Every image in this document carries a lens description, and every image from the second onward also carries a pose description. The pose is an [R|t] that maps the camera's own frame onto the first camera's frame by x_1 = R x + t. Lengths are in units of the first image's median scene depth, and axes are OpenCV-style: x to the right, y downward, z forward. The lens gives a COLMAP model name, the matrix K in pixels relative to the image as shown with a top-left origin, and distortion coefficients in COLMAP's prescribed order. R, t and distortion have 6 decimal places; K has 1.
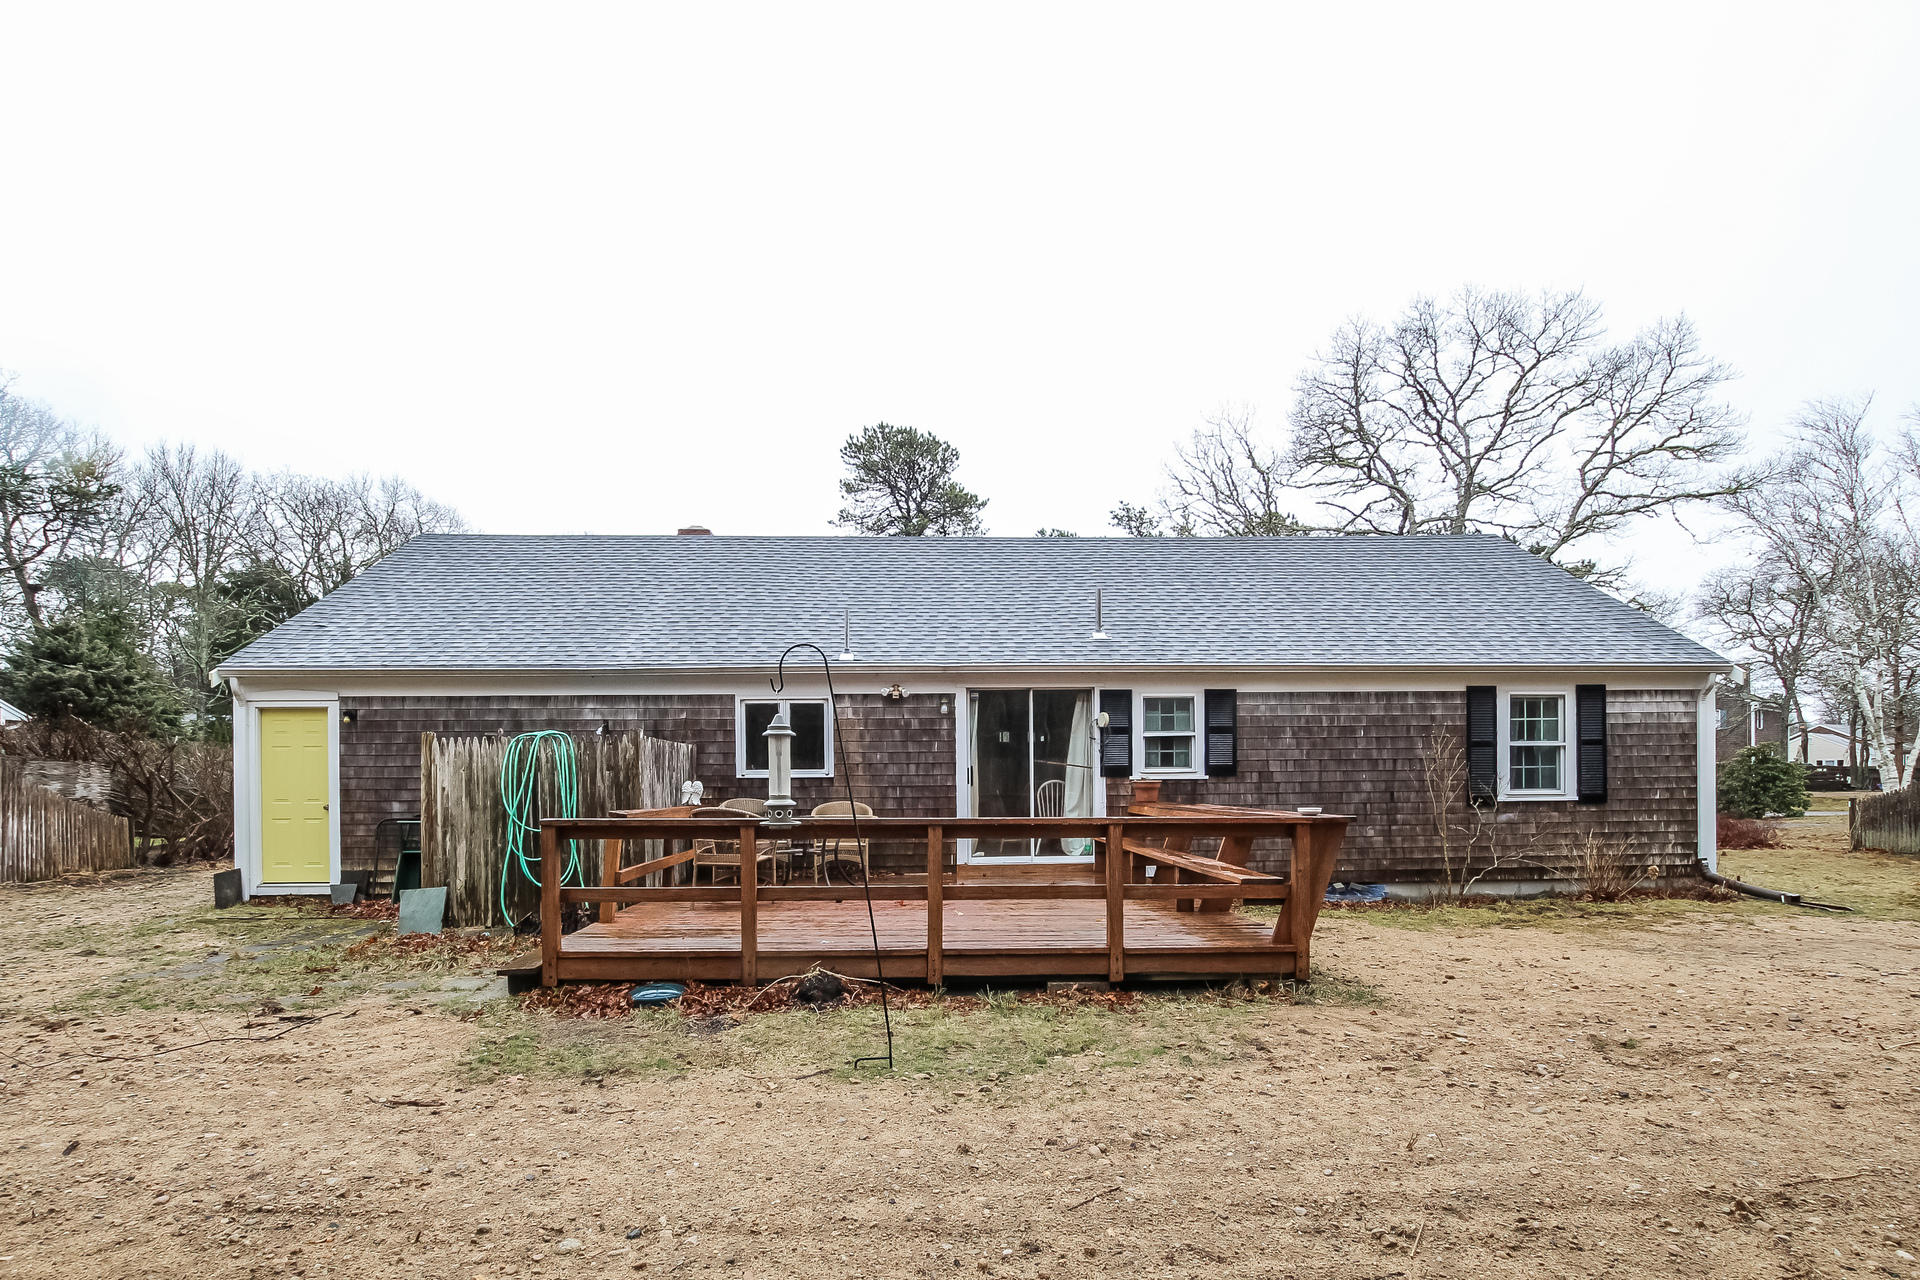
lens RADIAL K [[967.4, 0, 960.0], [0, 967.4, 640.0], [0, 0, 1]] dist [-0.002722, 0.000690]
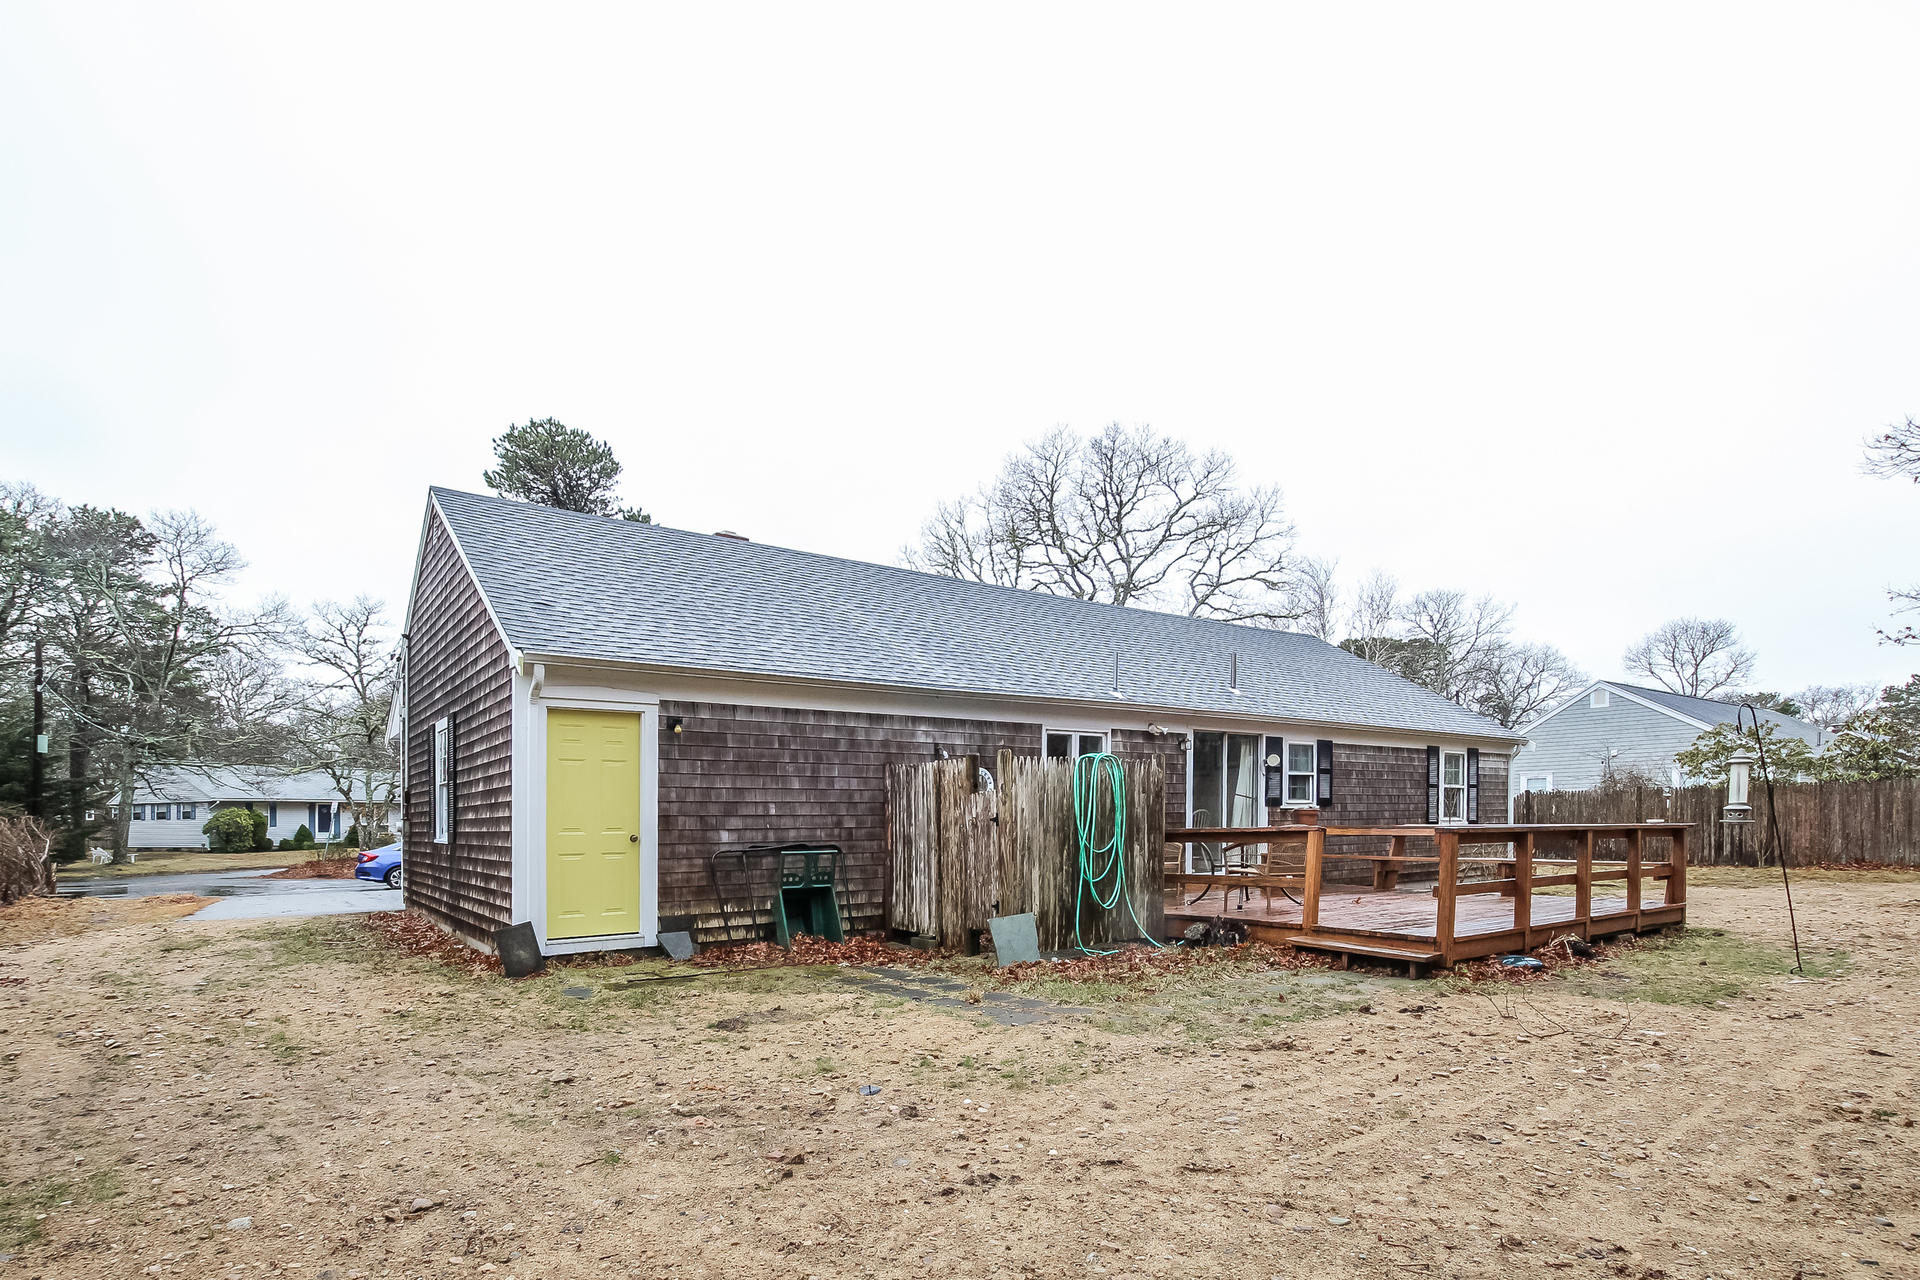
lens RADIAL K [[952.0, 0, 960.5], [0, 952.0, 724.6], [0, 0, 1]] dist [0.000785, 0.000281]
pose [[0.828218, 0.054178, 0.557782, -0.865670], [-0.075678, 0.997011, 0.015530, 0.047637], [-0.555273, -0.055074, 0.829842, 0.209683]]
